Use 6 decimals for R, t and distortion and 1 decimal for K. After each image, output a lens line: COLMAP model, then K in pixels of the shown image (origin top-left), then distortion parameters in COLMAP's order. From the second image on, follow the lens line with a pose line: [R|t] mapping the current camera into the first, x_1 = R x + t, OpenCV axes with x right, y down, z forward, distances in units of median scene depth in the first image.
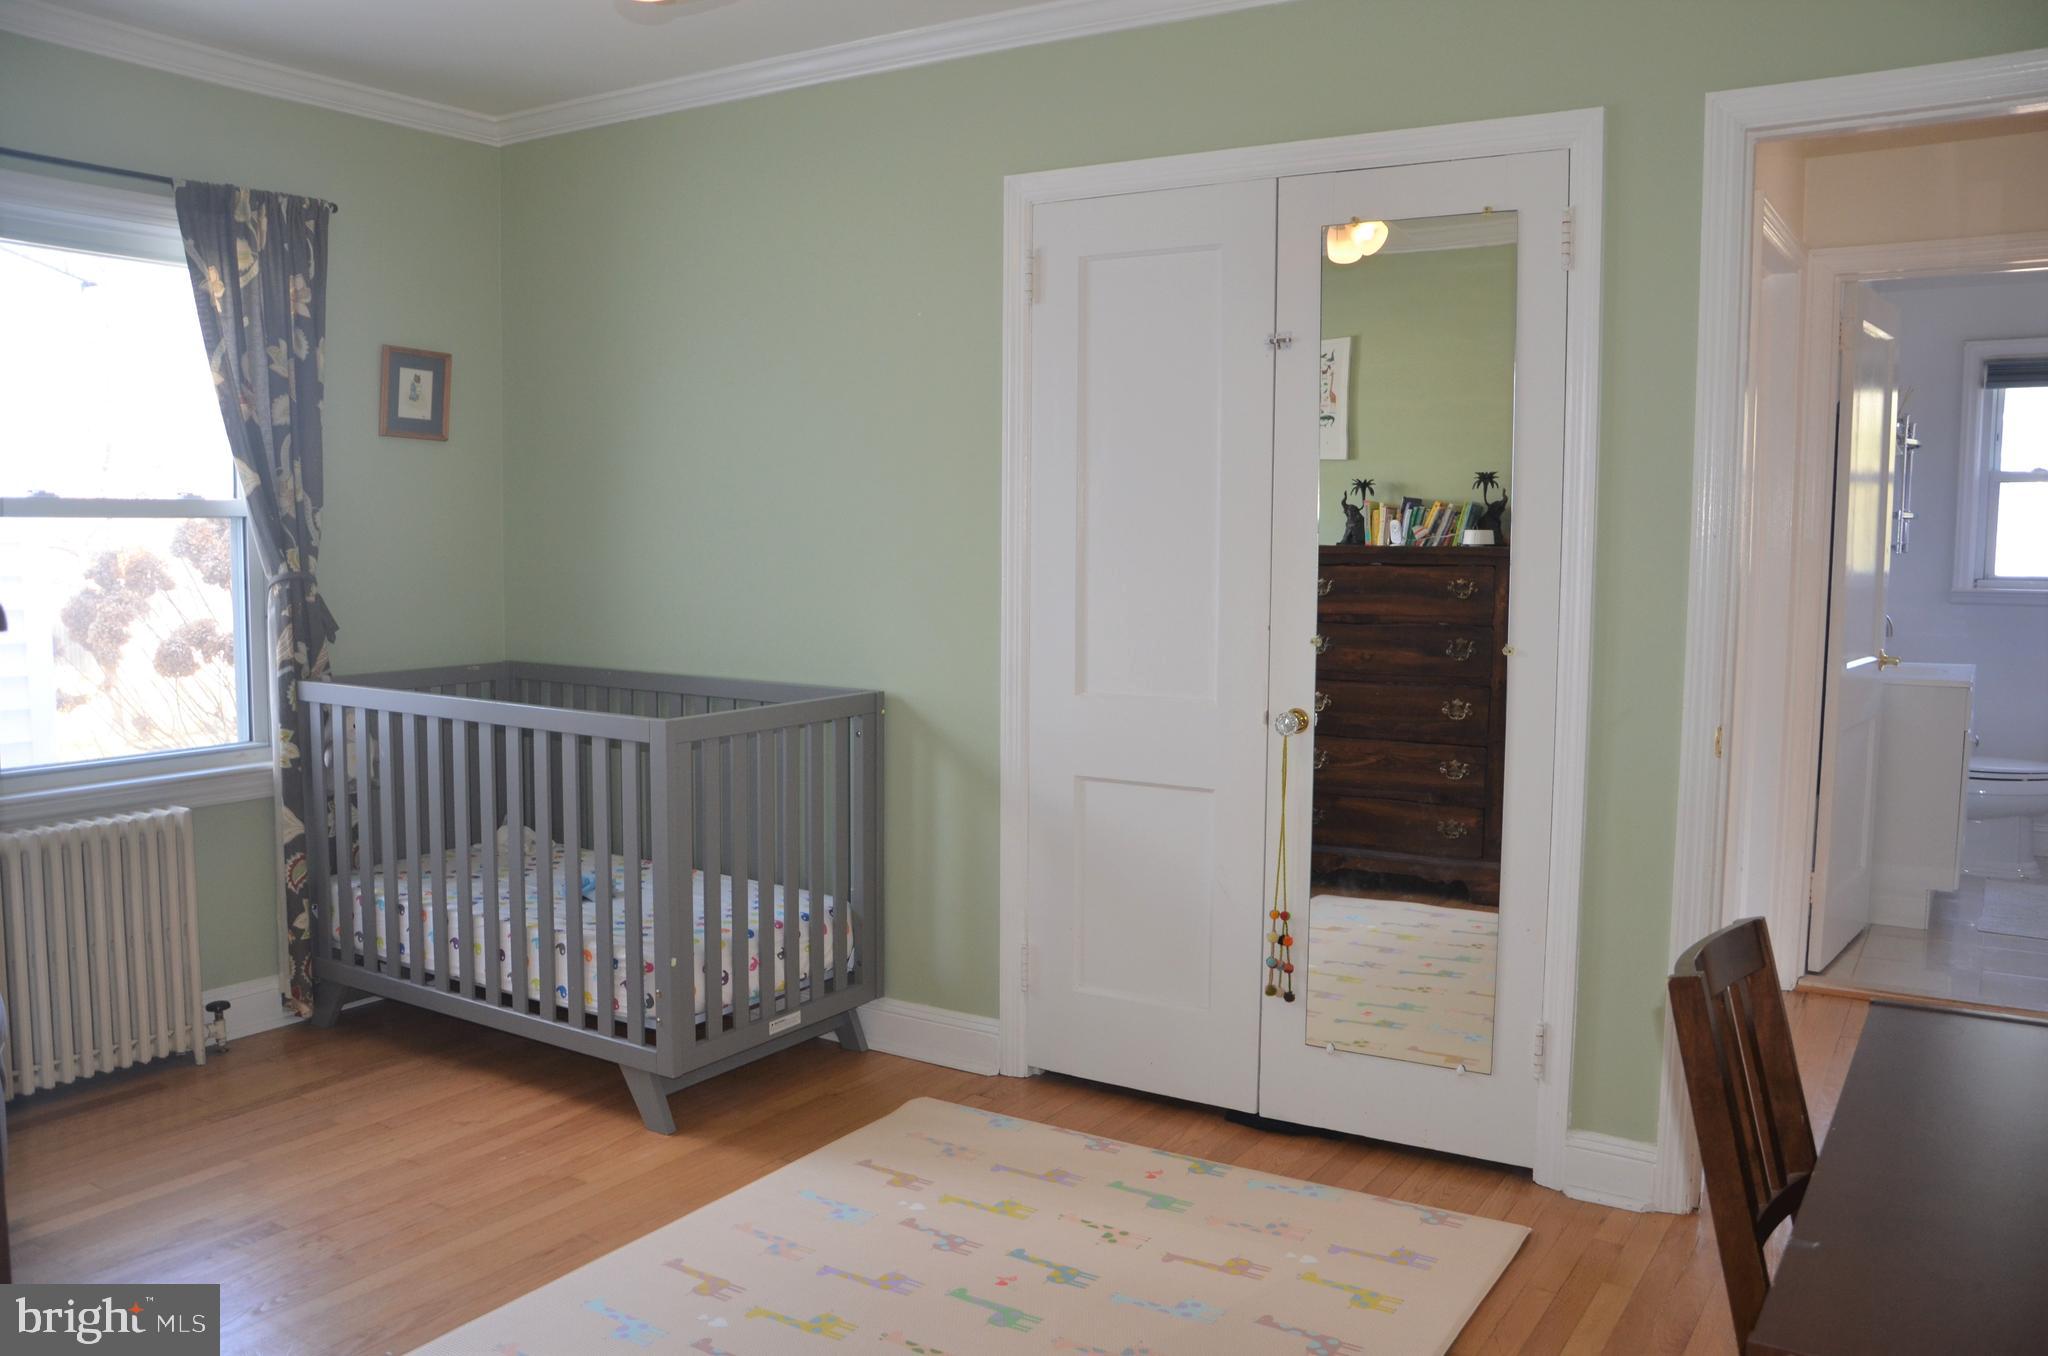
lens RADIAL K [[1662.2, 0, 1026.6], [0, 1662.2, 677.7], [0, 0, 1]] dist [-0.150266, 0.155983]
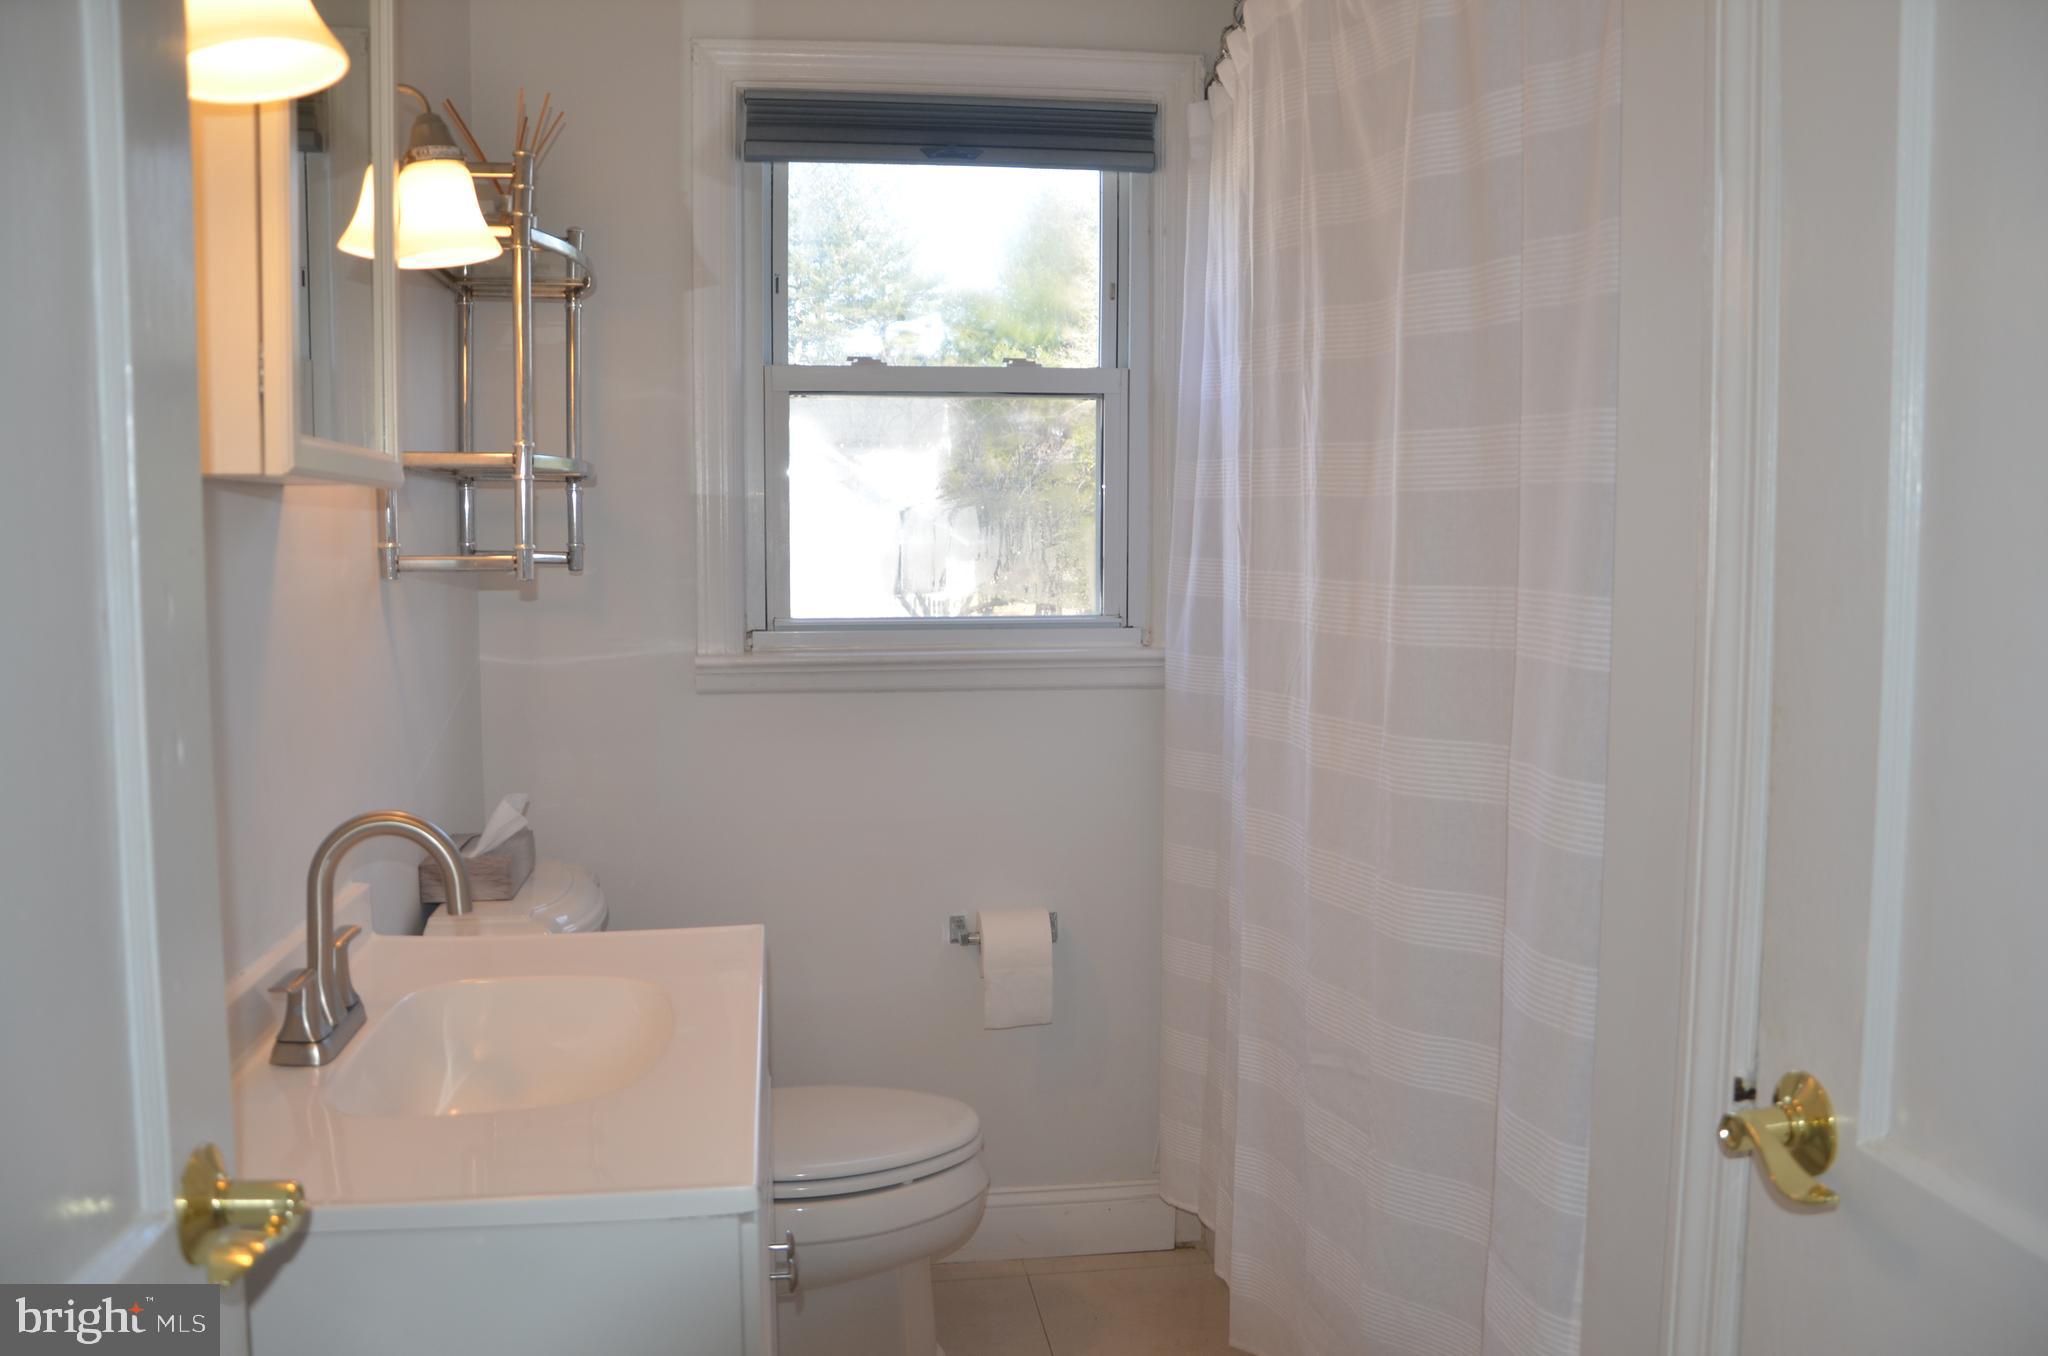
lens RADIAL K [[1678.3, 0, 1069.0], [0, 1678.3, 685.4], [0, 0, 1]] dist [-0.112773, -0.001399]
pose [[0.751191, -0.060189, 0.657336, 0.595706], [0.064035, 0.997782, 0.018185, -0.080109], [-0.656972, 0.028432, 0.753379, 1.003825]]
